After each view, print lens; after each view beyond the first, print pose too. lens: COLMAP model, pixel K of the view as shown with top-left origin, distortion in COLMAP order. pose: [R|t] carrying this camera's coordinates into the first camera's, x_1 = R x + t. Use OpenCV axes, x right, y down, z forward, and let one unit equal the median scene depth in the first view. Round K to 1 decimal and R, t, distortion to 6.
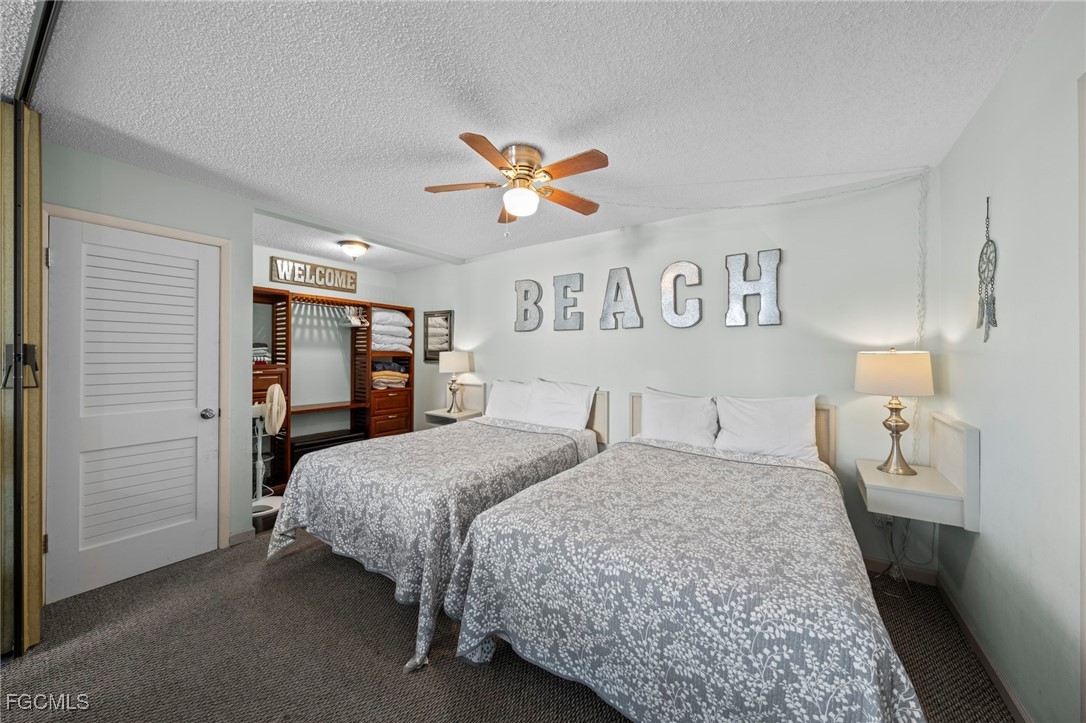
lens RADIAL K [[378.7, 0, 543.7], [0, 378.7, 353.5], [0, 0, 1]] dist [-0.003186, -0.000192]
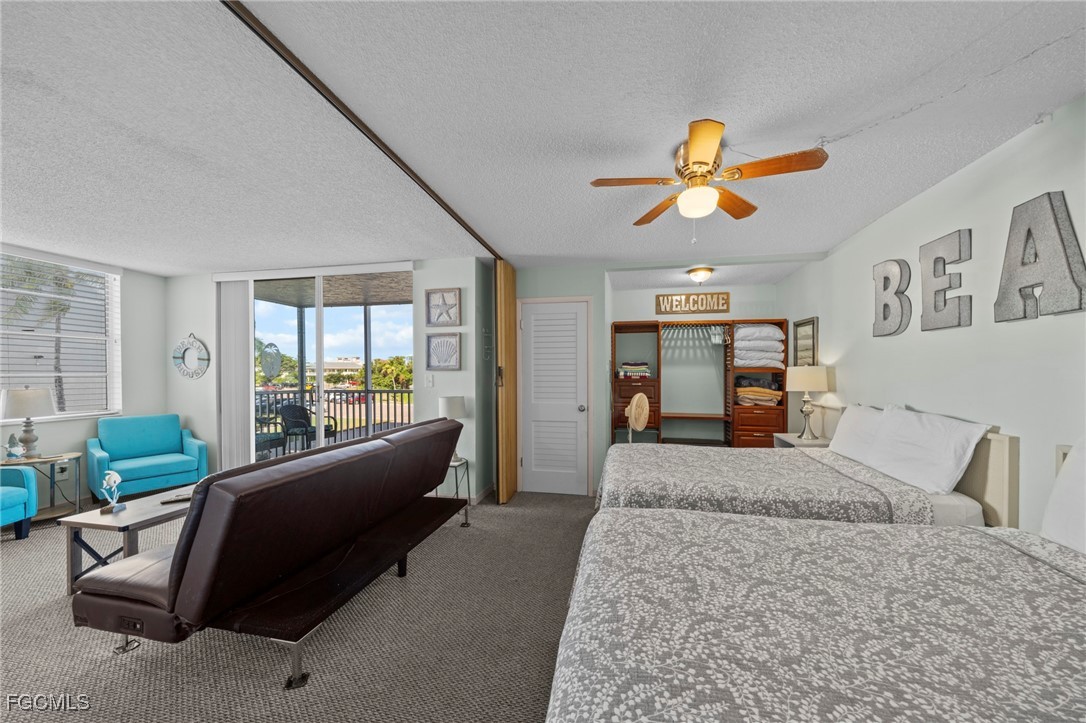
lens RADIAL K [[378.7, 0, 553.4], [0, 378.7, 372.7], [0, 0, 1]] dist [-0.003186, -0.000192]
pose [[0.400076, -0.000903, -0.916481, 0.293685], [0.006511, 0.999977, 0.001857, 0.003372], [0.916459, -0.006710, 0.400073, 0.142819]]
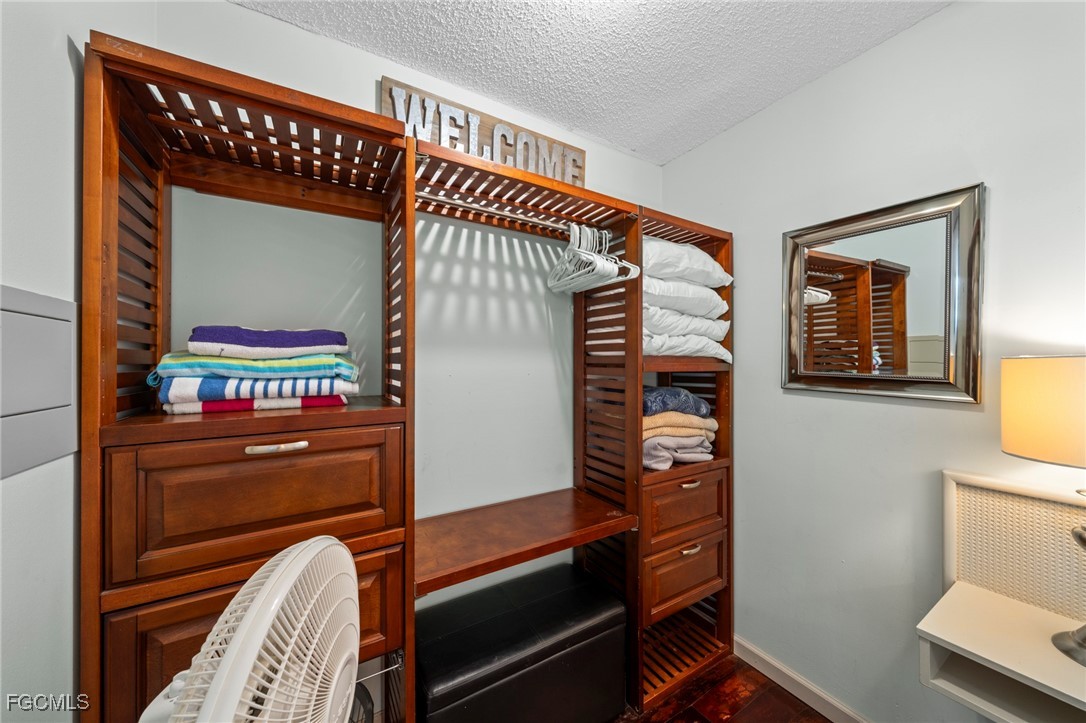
lens RADIAL K [[378.7, 0, 536.2], [0, 378.7, 359.1], [0, 0, 1]] dist [-0.003186, -0.000192]
pose [[0.911558, -0.005616, -0.411134, -0.411757], [0.005586, 0.999984, -0.001274, -0.003982], [0.411134, -0.001136, 0.911574, 0.677420]]
